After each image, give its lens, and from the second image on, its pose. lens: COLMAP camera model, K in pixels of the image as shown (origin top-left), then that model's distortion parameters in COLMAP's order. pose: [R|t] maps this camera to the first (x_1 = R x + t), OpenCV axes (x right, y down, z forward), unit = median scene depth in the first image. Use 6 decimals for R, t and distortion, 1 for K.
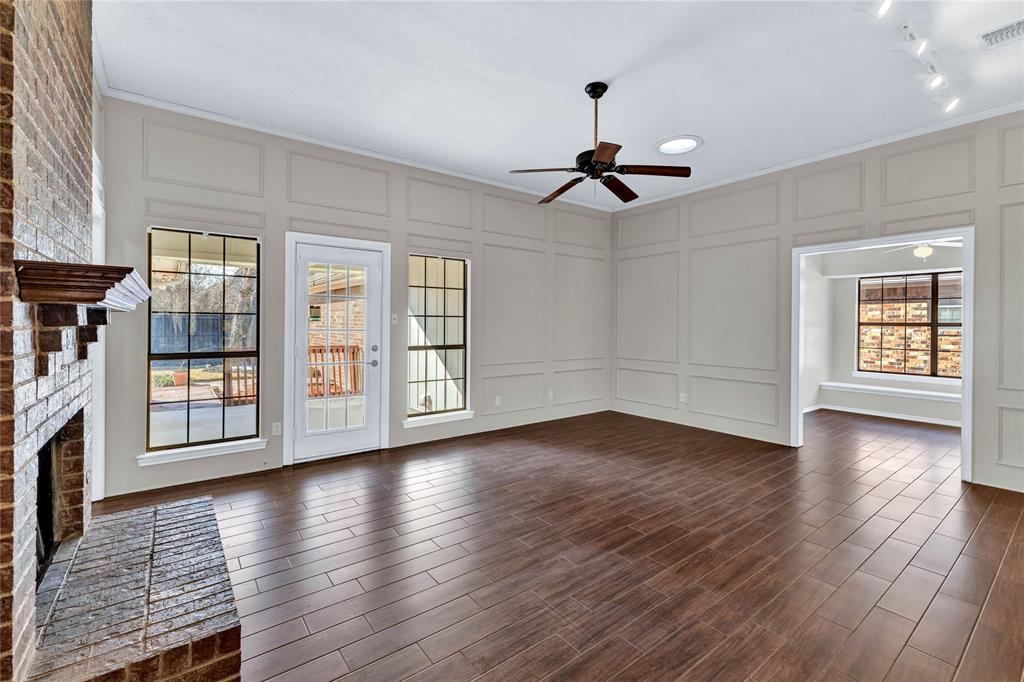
lens RADIAL K [[444.3, 0, 513.5], [0, 444.3, 334.9], [0, 0, 1]] dist [-0.001491, 0.001118]
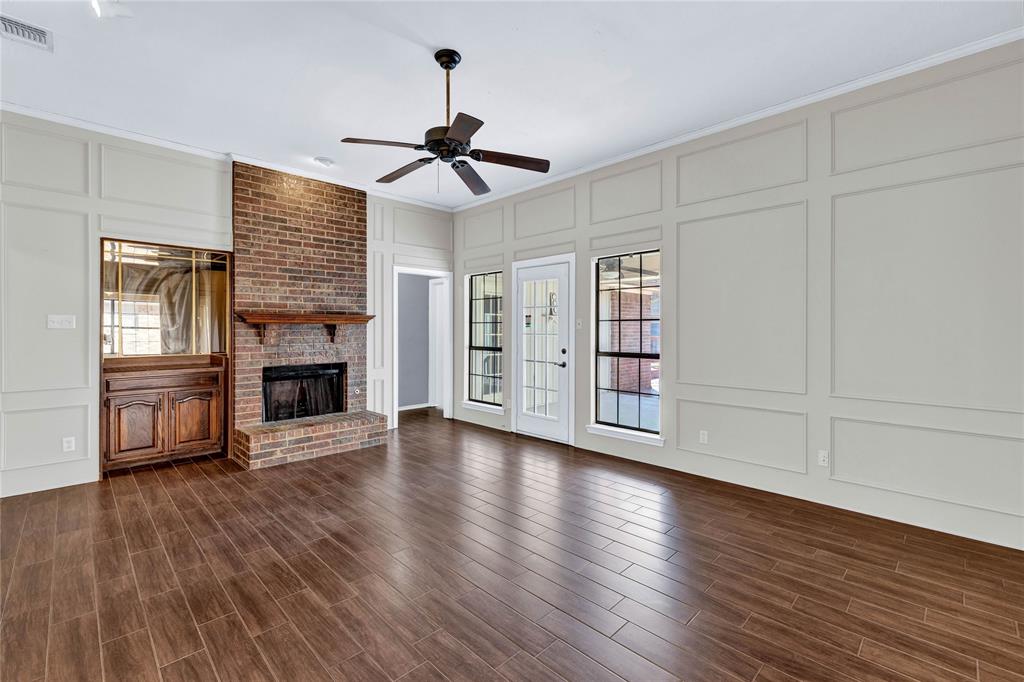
lens RADIAL K [[444.3, 0, 509.9], [0, 444.3, 335.0], [0, 0, 1]] dist [-0.001491, 0.001118]
pose [[0.126437, 0.007116, -0.991949, 1.272302], [-0.023201, 0.999722, 0.004215, -0.018529], [0.991703, 0.022482, 0.126567, 1.213917]]
